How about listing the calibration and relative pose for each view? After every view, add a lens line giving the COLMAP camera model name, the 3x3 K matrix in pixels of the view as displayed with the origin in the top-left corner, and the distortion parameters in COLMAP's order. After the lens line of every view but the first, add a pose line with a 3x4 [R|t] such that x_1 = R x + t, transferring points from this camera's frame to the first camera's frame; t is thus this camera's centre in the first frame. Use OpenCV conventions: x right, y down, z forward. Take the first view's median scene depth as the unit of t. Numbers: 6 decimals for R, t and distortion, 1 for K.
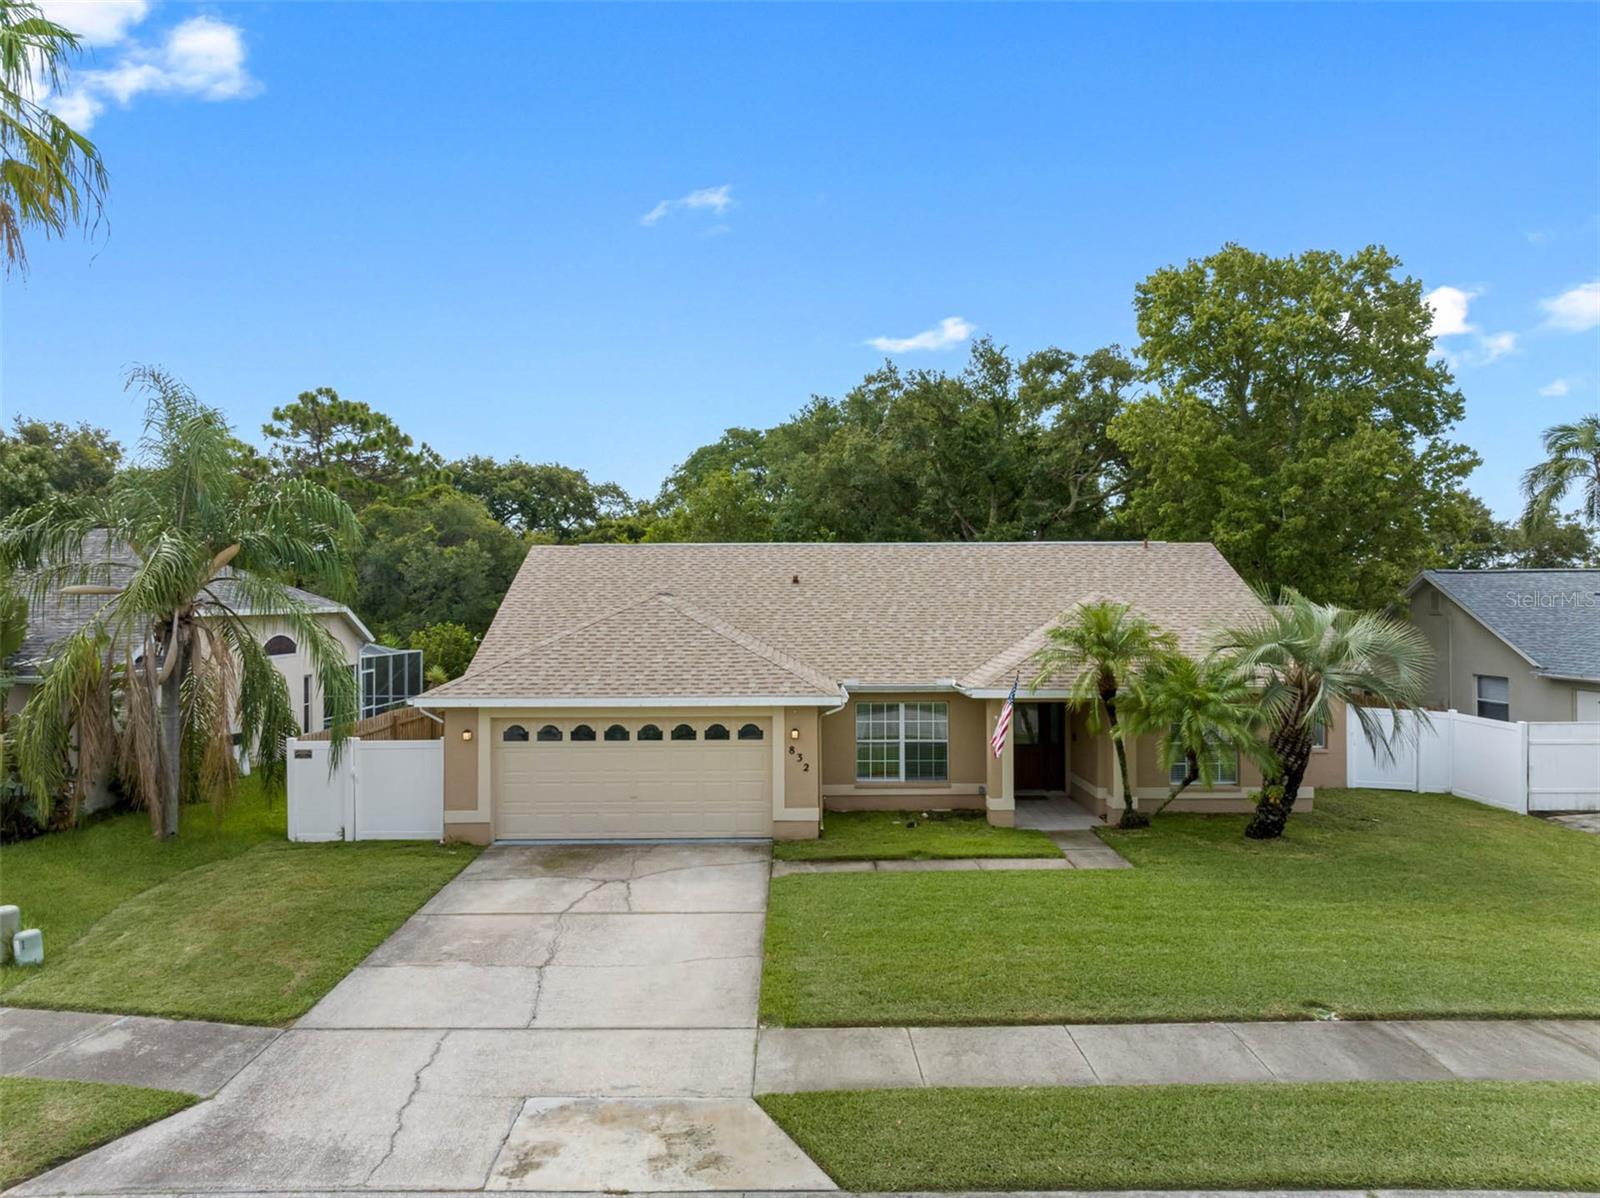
lens RADIAL K [[1124.5, 0, 800.0], [0, 1124.5, 599.0], [0, 0, 1]] dist [-0.003387, 0.006330]
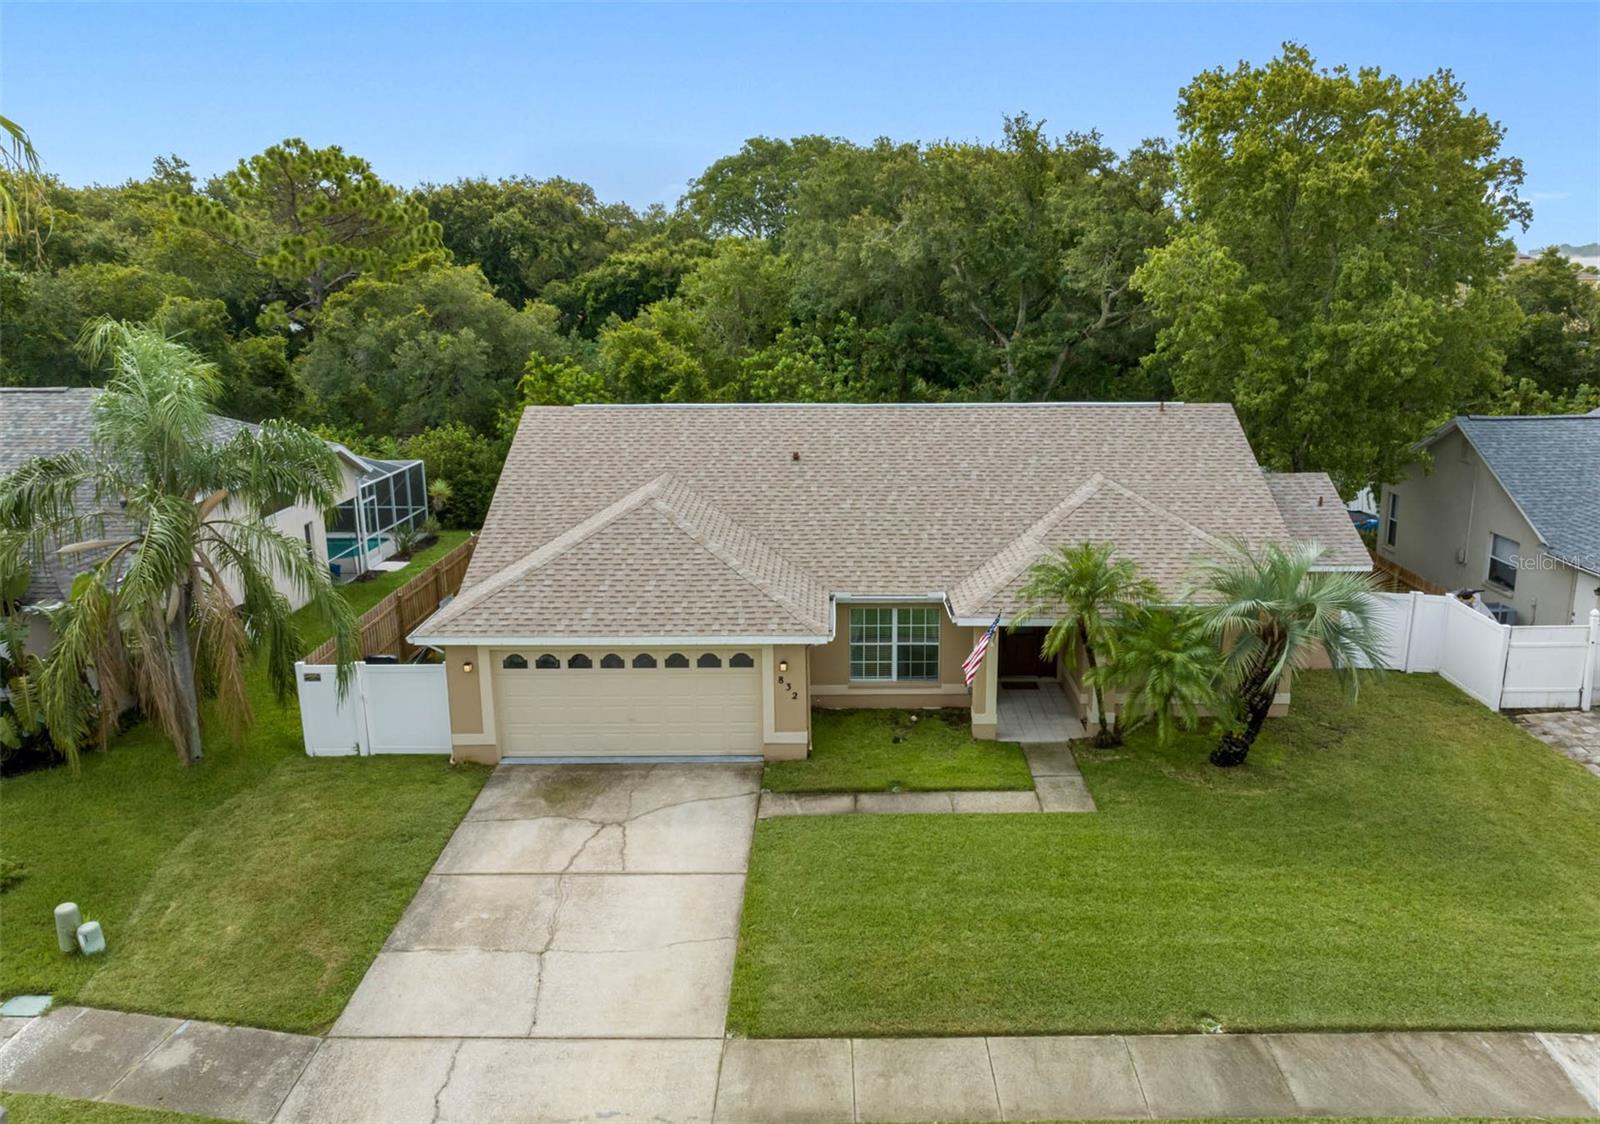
lens RADIAL K [[1221.3, 0, 839.4], [0, 1221.3, 562.4], [0, 0, 1]] dist [0.004381, -0.008694]
pose [[0.999980, 0.002171, -0.005991, 0.055684], [-0.000635, 0.969412, 0.245437, -0.258488], [0.006341, -0.245428, 0.969394, -0.071479]]
